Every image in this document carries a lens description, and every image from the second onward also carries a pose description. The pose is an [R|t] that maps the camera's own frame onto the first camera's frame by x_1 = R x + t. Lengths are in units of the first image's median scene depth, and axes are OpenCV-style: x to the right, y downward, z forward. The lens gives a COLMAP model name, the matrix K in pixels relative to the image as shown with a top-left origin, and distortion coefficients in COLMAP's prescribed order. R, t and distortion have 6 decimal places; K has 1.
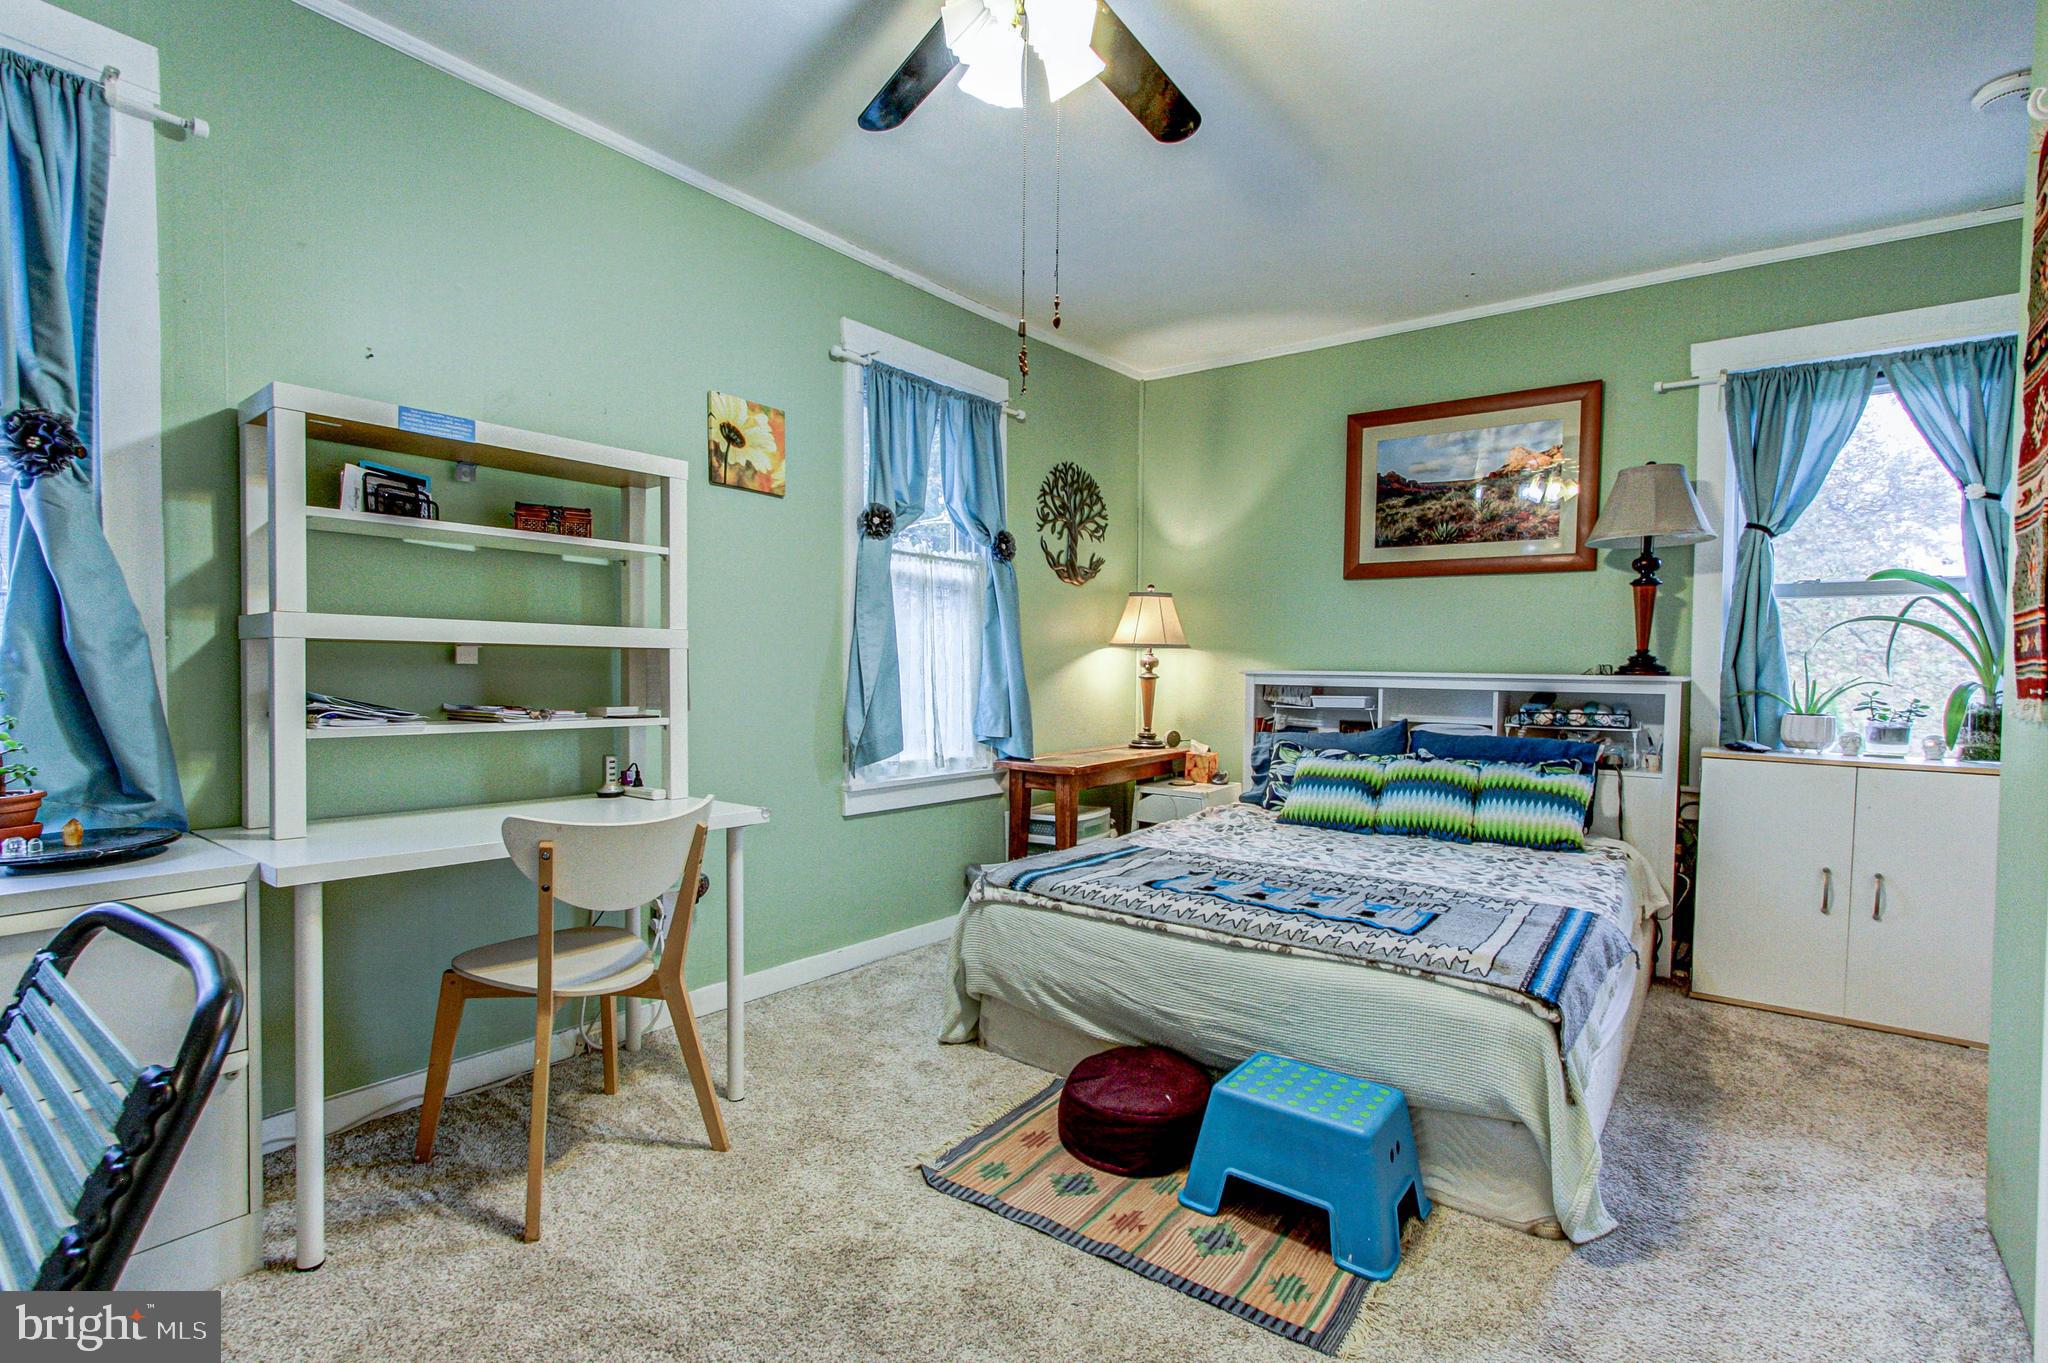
lens RADIAL K [[952.7, 0, 1029.8], [0, 952.7, 699.6], [0, 0, 1]] dist [-0.004364, 0.000561]
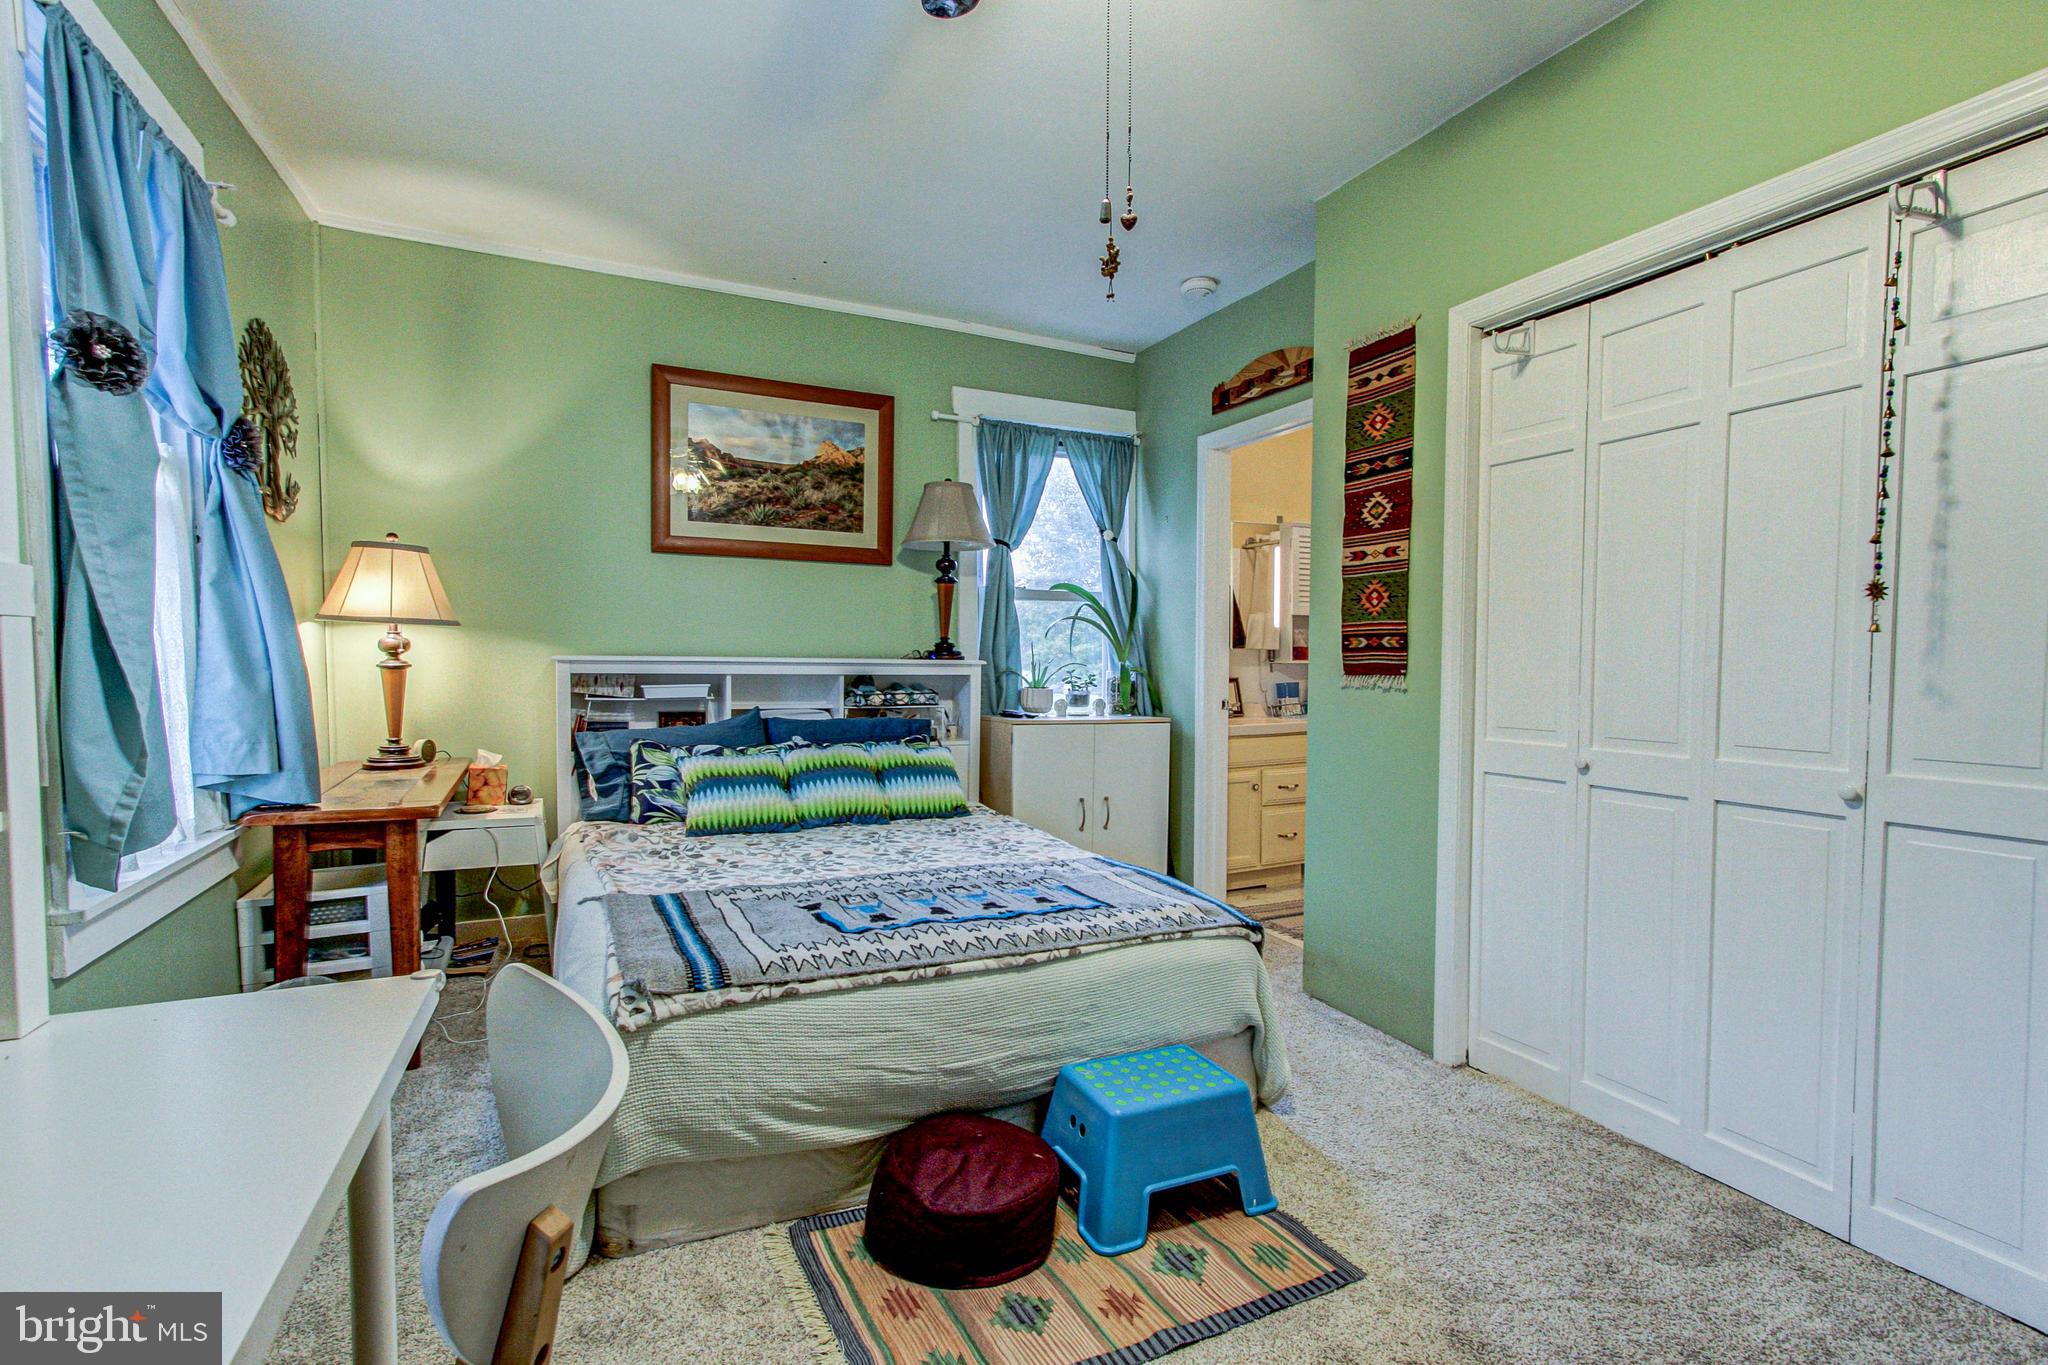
lens RADIAL K [[952.7, 0, 1029.8], [0, 952.7, 700.6], [0, 0, 1]] dist [-0.004364, 0.000561]
pose [[0.478402, -0.046382, 0.876915, -0.379205], [0.025321, 0.998918, 0.039021, -0.019491], [-0.877776, 0.003536, 0.479059, 0.372050]]
